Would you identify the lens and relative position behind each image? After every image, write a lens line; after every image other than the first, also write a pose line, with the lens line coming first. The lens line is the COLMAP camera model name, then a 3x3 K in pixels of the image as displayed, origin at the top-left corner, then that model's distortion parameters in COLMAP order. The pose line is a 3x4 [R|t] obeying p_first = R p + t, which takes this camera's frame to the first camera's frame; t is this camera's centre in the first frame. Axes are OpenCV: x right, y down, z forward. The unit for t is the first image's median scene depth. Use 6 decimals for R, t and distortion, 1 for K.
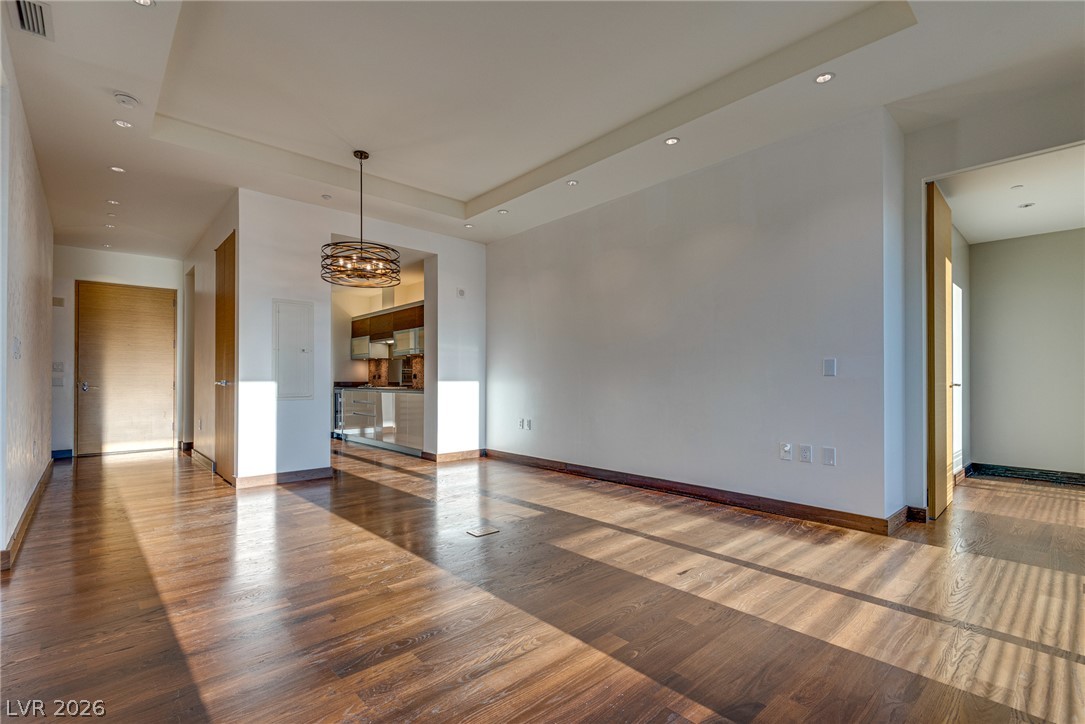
lens RADIAL K [[499.4, 0, 526.1], [0, 499.4, 387.0], [0, 0, 1]] dist [0.010330, -0.001191]
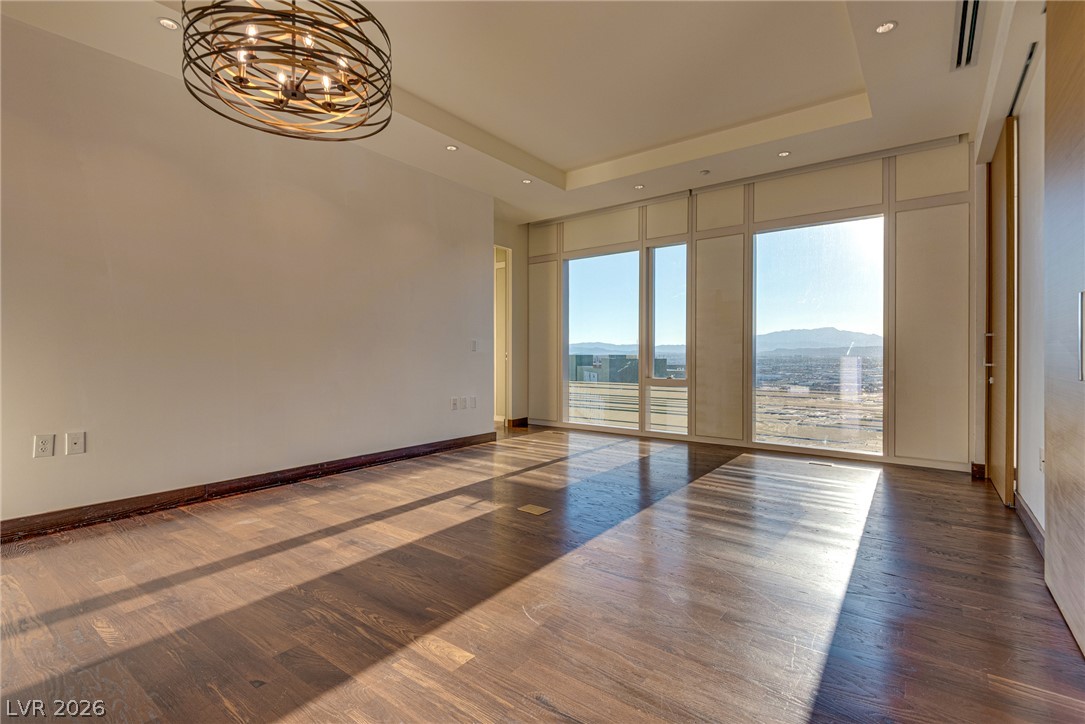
lens RADIAL K [[499.4, 0, 538.6], [0, 499.4, 365.6], [0, 0, 1]] dist [0.010330, -0.001191]
pose [[-0.187434, -0.026104, 0.981930, -0.850939], [0.011451, 0.999521, 0.028758, -0.016076], [-0.982211, 0.016635, -0.187045, 0.961315]]
